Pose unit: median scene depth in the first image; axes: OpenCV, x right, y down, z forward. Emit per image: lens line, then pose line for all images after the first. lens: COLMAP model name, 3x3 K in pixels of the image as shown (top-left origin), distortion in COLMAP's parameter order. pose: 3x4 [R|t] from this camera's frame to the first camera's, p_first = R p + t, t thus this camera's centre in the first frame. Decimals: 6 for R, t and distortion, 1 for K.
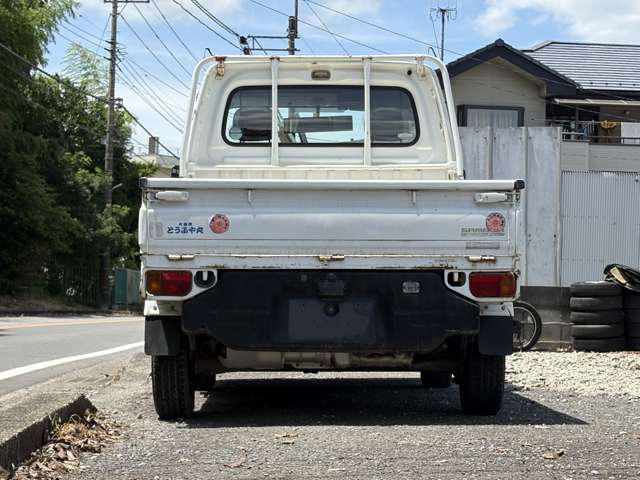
lens RADIAL K [[1422.2, 0, 307.3], [0, 1422.2, 239.0], [0, 0, 1]] dist [0.247766, -0.804787]
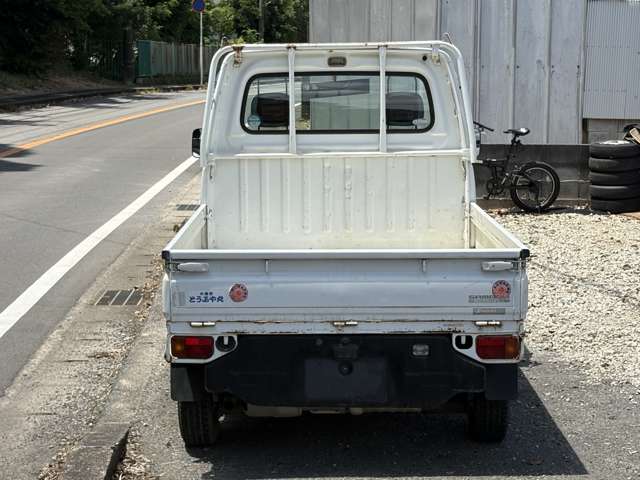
lens RADIAL K [[1422.2, 0, 307.3], [0, 1422.2, 239.0], [0, 0, 1]] dist [0.247766, -0.804787]
pose [[0.999807, -0.006195, -0.018654, 0.008951], [0.009445, 0.983709, 0.179522, -0.237696], [0.017238, -0.179663, 0.983577, -0.027935]]
